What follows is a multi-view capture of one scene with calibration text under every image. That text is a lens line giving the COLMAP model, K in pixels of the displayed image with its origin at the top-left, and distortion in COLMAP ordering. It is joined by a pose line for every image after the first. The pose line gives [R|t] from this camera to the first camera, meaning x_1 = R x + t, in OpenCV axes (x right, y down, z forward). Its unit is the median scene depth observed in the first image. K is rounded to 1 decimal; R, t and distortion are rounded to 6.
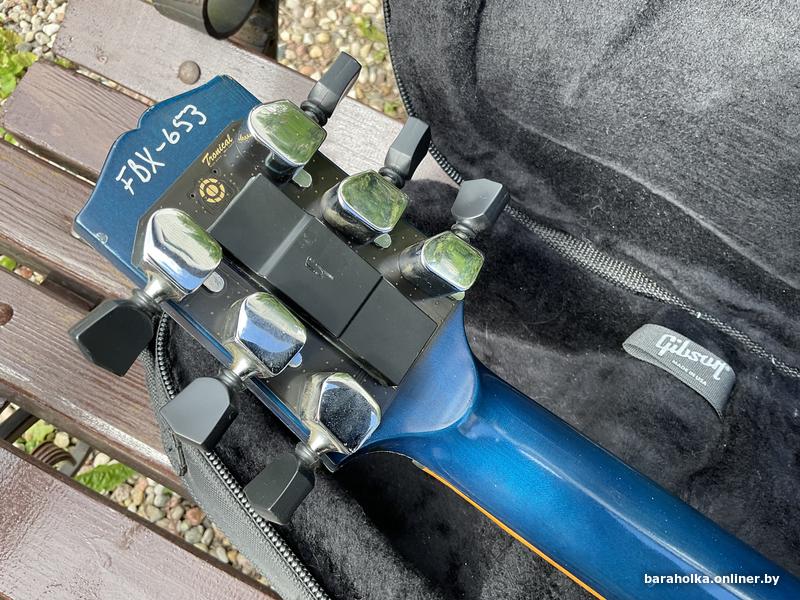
lens RADIAL K [[703.2, 0, 400.0], [0, 703.2, 300.0], [0, 0, 1]] dist [0.067509, -0.157600]
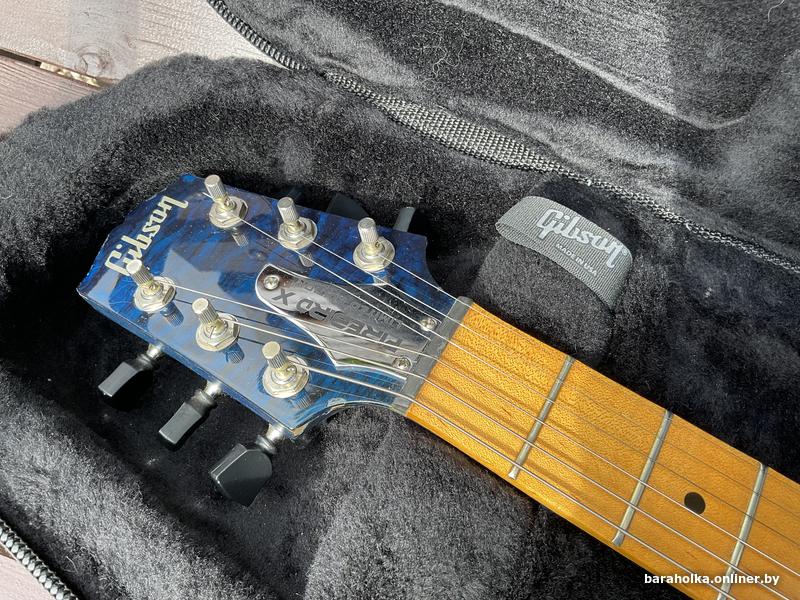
lens RADIAL K [[720.4, 0, 400.0], [0, 720.4, 300.0], [0, 0, 1]] dist [0.115139, -0.235641]
pose [[0.990739, -0.135775, -0.001527, 0.199912], [0.135473, 0.987653, 0.078667, 0.059055], [-0.009173, -0.078146, 0.996900, 0.185441]]
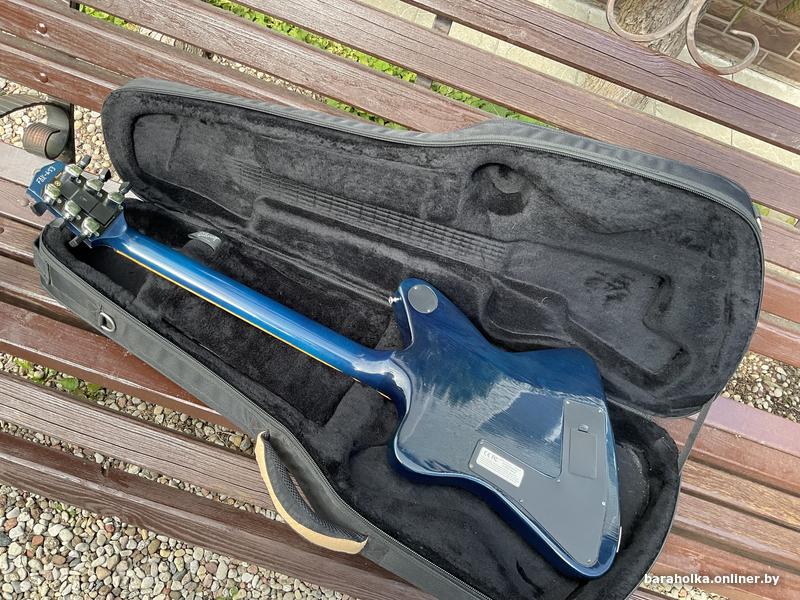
lens RADIAL K [[682.9, 0, 399.4], [0, 682.9, 294.4], [0, 0, 1]] dist [0.091107, -0.185592]
pose [[0.965354, -0.096671, 0.242377, 0.427072], [0.138084, 0.977387, -0.160145, 0.927720], [-0.221415, 0.188065, 0.956873, -2.157988]]
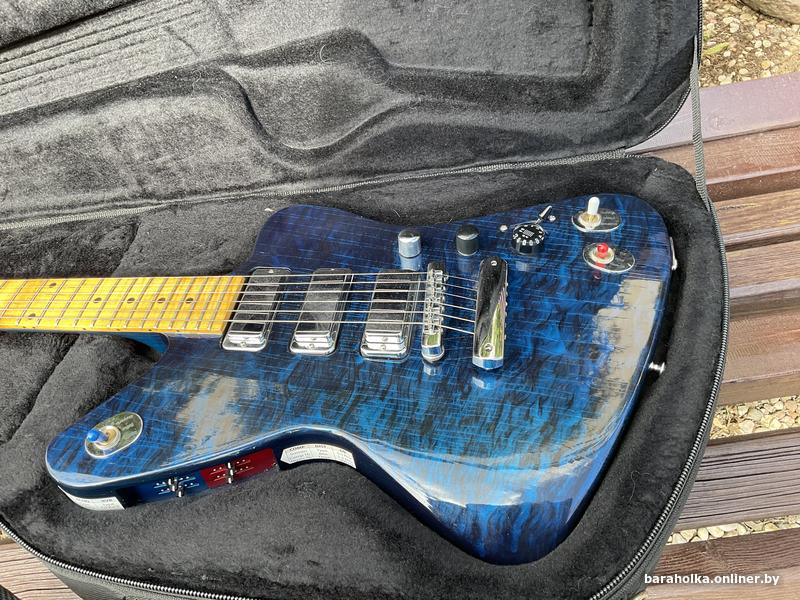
lens RADIAL K [[682.9, 0, 399.4], [0, 682.9, 294.4], [0, 0, 1]] dist [0.091107, -0.185592]
pose [[0.821265, -0.558160, 0.118241, 1.399166], [0.570013, 0.793726, -0.212331, 1.480335], [0.024664, 0.241779, 0.970018, -0.884952]]
